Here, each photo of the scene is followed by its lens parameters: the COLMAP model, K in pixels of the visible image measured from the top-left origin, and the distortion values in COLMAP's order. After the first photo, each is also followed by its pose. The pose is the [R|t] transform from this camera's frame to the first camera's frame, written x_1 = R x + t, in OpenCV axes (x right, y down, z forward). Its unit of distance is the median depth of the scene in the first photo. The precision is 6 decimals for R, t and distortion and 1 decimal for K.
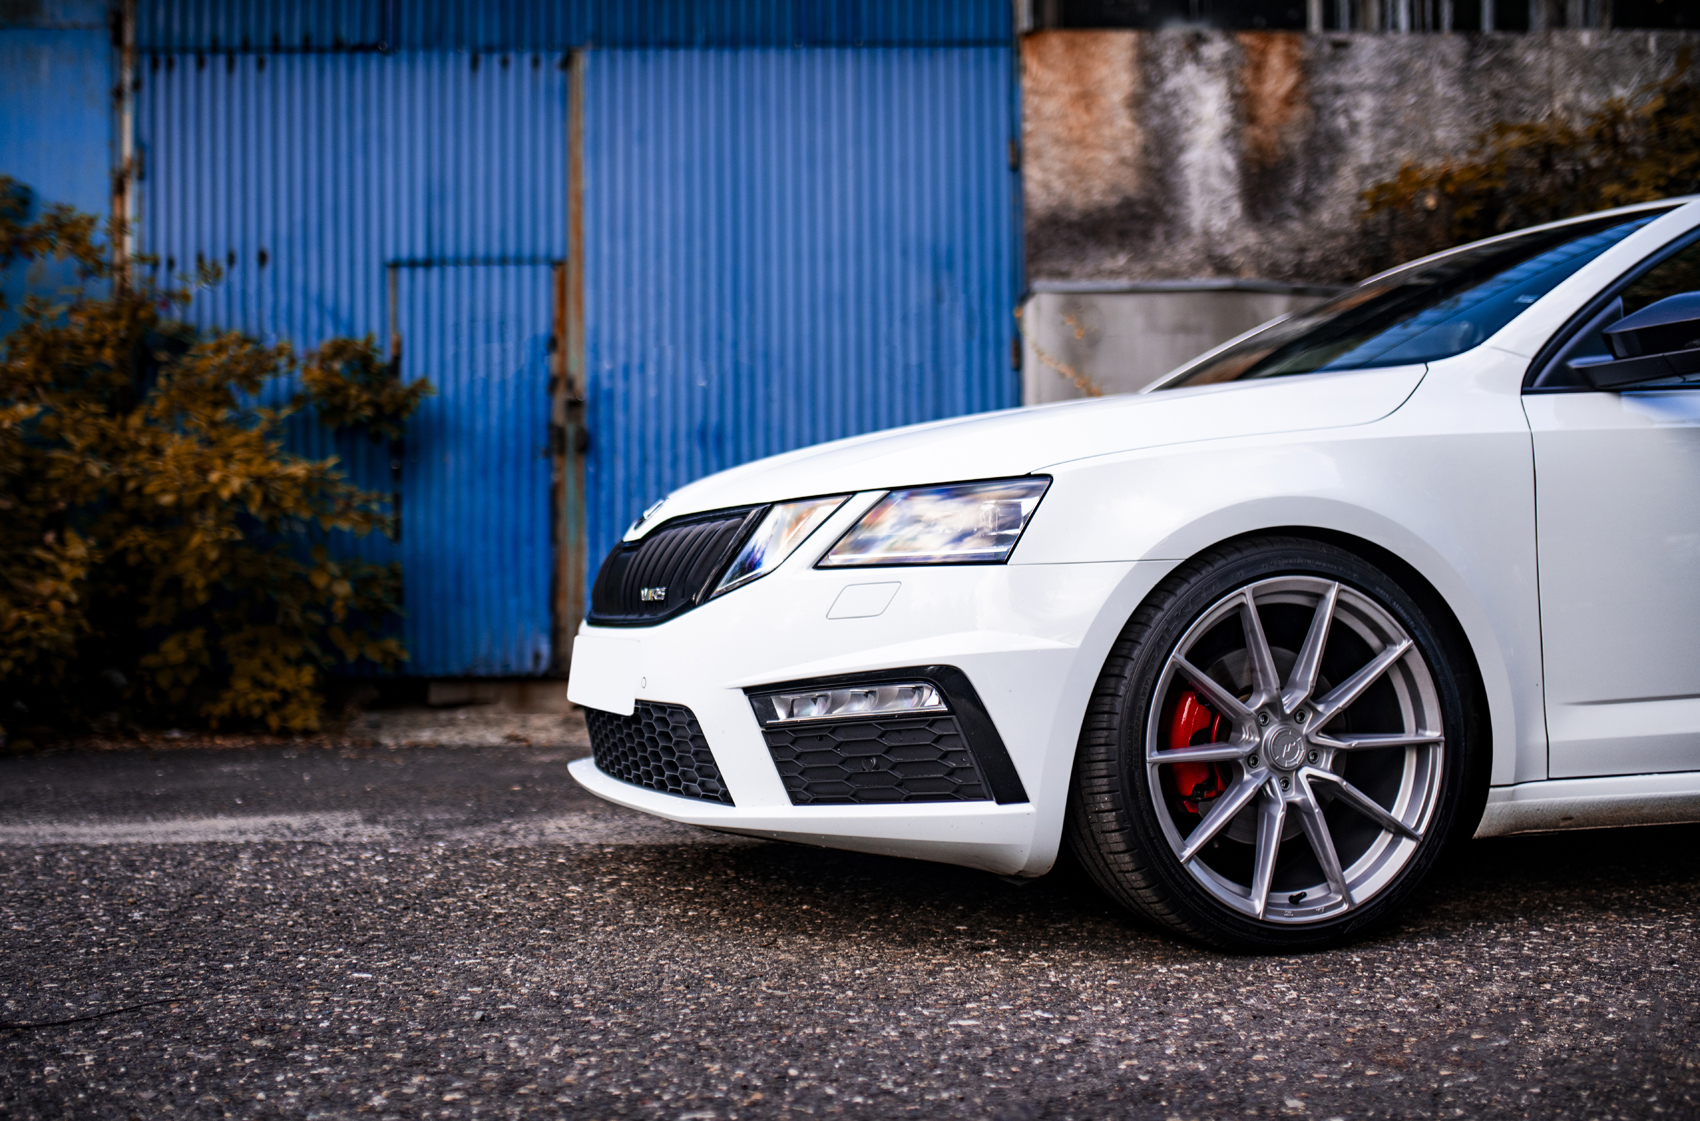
lens RADIAL K [[1781.6, 0, 793.9], [0, 1781.6, 605.8], [0, 0, 1]] dist [-0.074623, 0.123066]
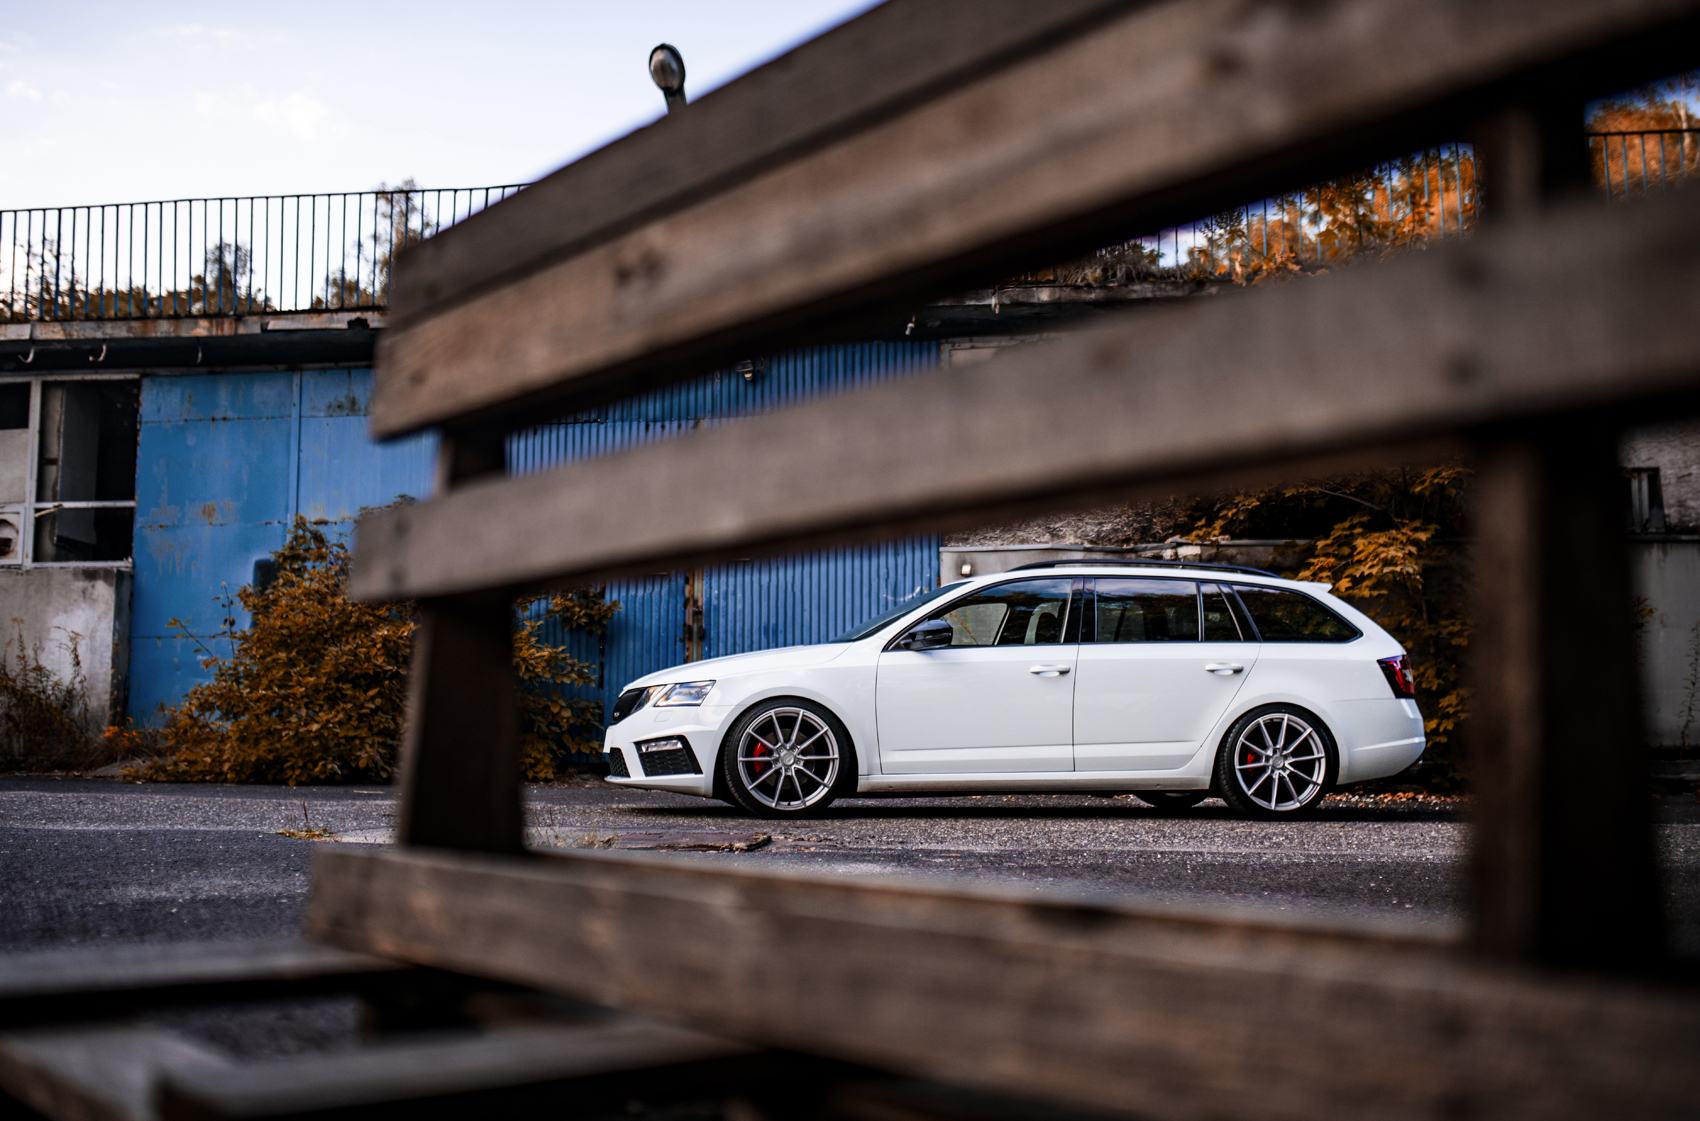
lens RADIAL K [[1762.1, 0, 850.0], [0, 1762.1, 560.5], [0, 0, 1]] dist [-0.042419, 0.047933]
pose [[0.989662, -0.008771, -0.143150, 0.290948], [-0.005421, 0.995127, -0.098449, 0.010005], [0.143316, 0.098208, 0.984792, -0.765670]]
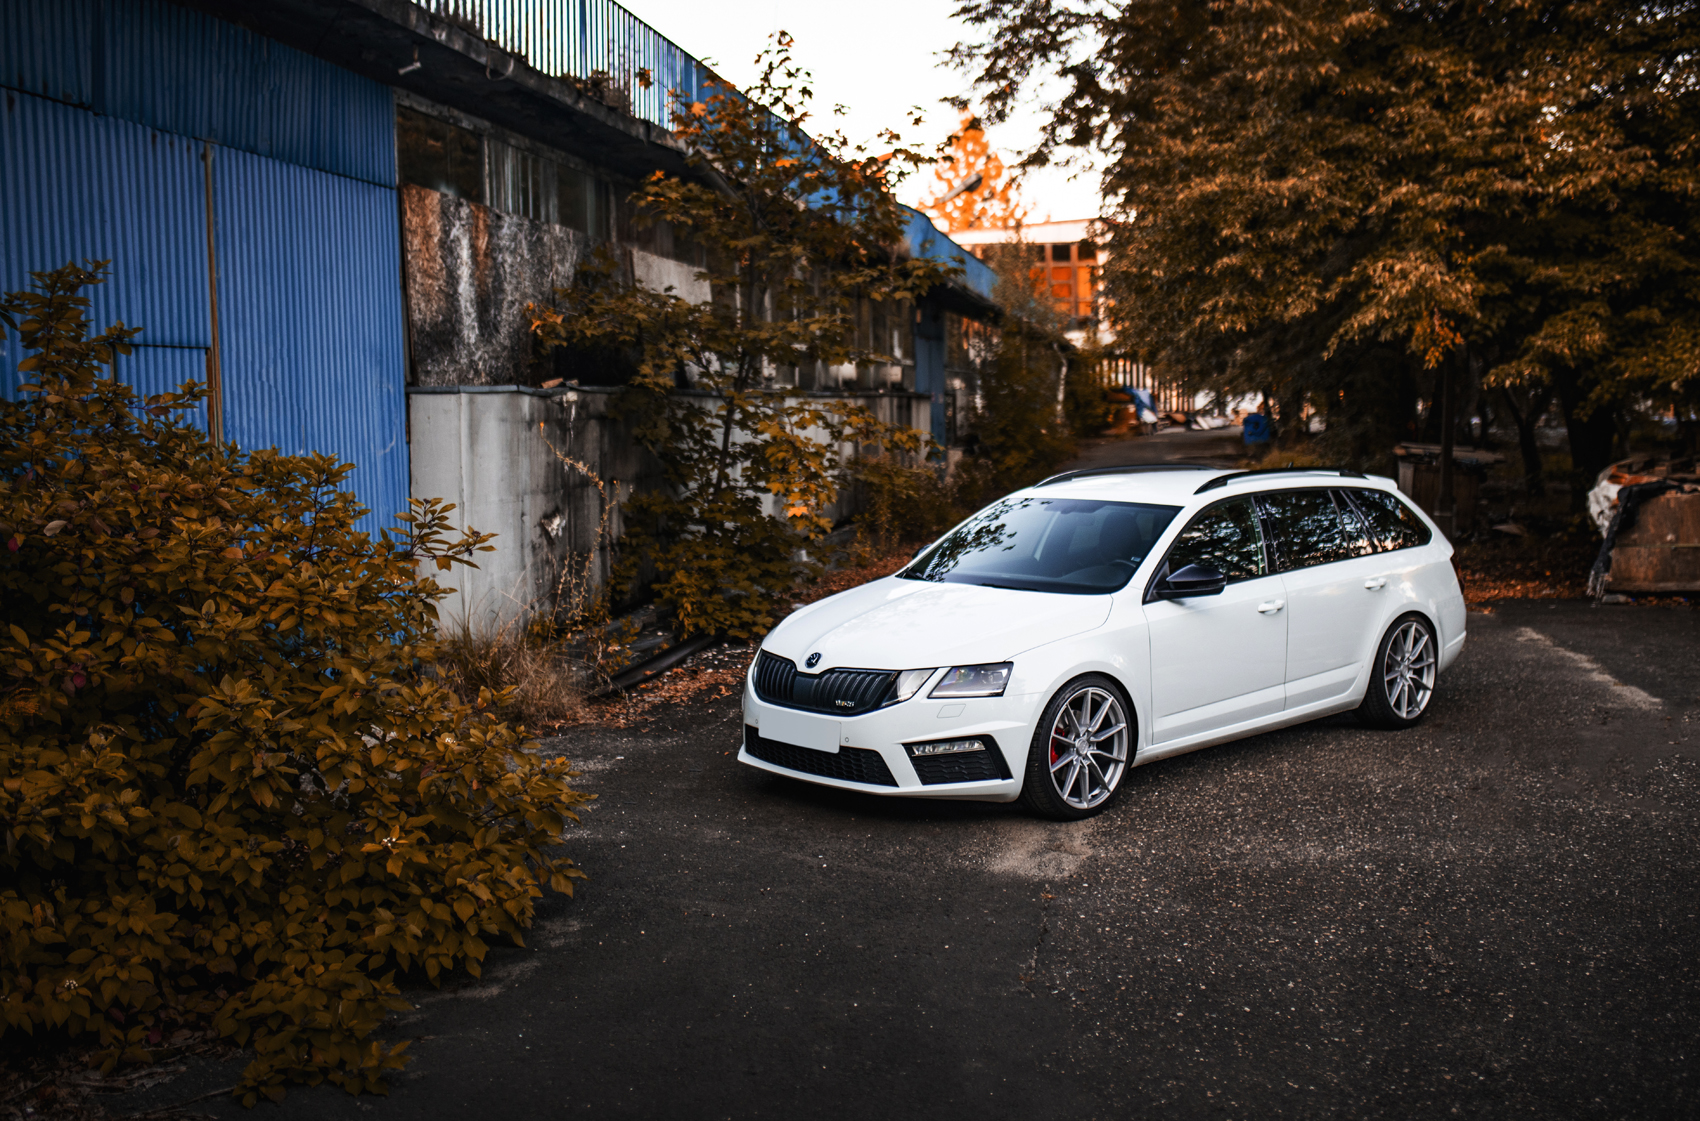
lens RADIAL K [[1714.4, 0, 883.2], [0, 1714.4, 561.4], [0, 0, 1]] dist [-0.034911, 0.005269]
pose [[0.184731, -0.082810, 0.979294, -1.059444], [0.013301, 0.996563, 0.081762, -0.145008], [-0.982699, -0.002078, 0.185198, 0.421223]]
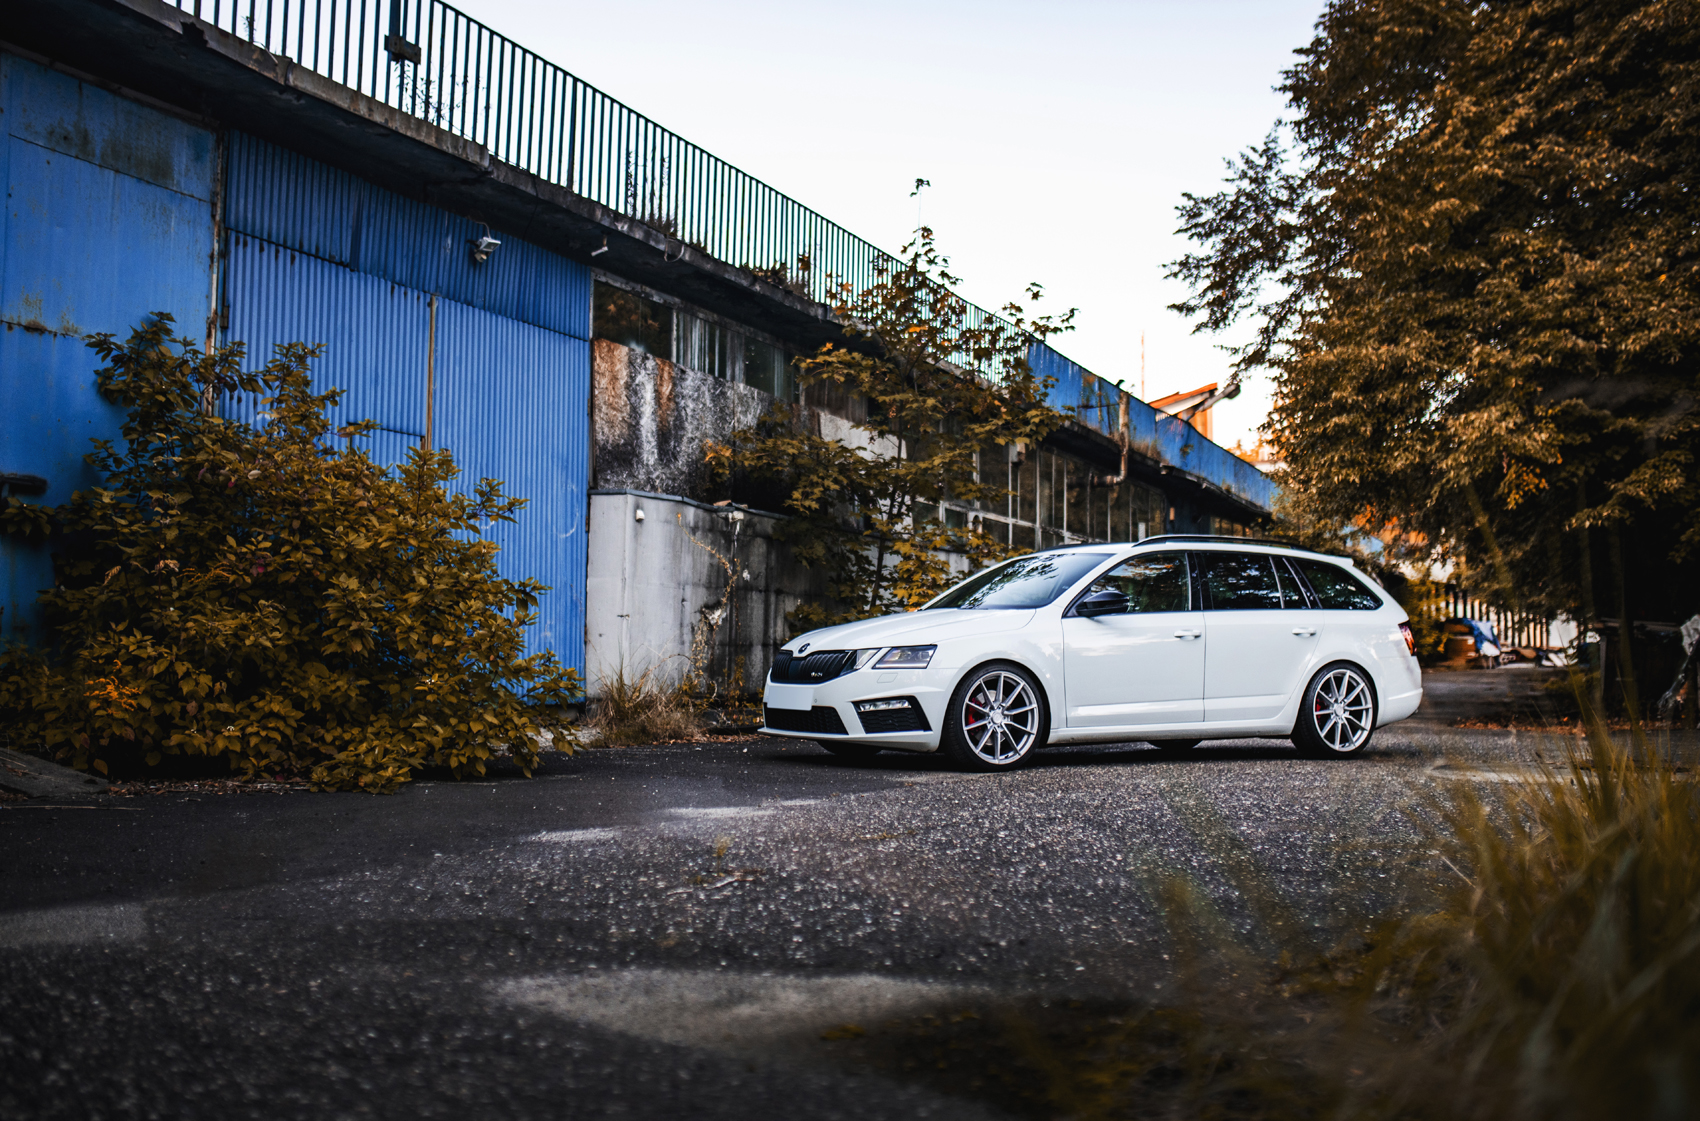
lens RADIAL K [[1762.1, 0, 850.0], [0, 1762.1, 560.5], [0, 0, 1]] dist [-0.042419, 0.047933]
pose [[0.403653, 0.061931, 0.912814, -1.323207], [-0.012073, 0.997980, -0.062371, -0.003171], [-0.914832, 0.014156, 0.403586, 0.084735]]
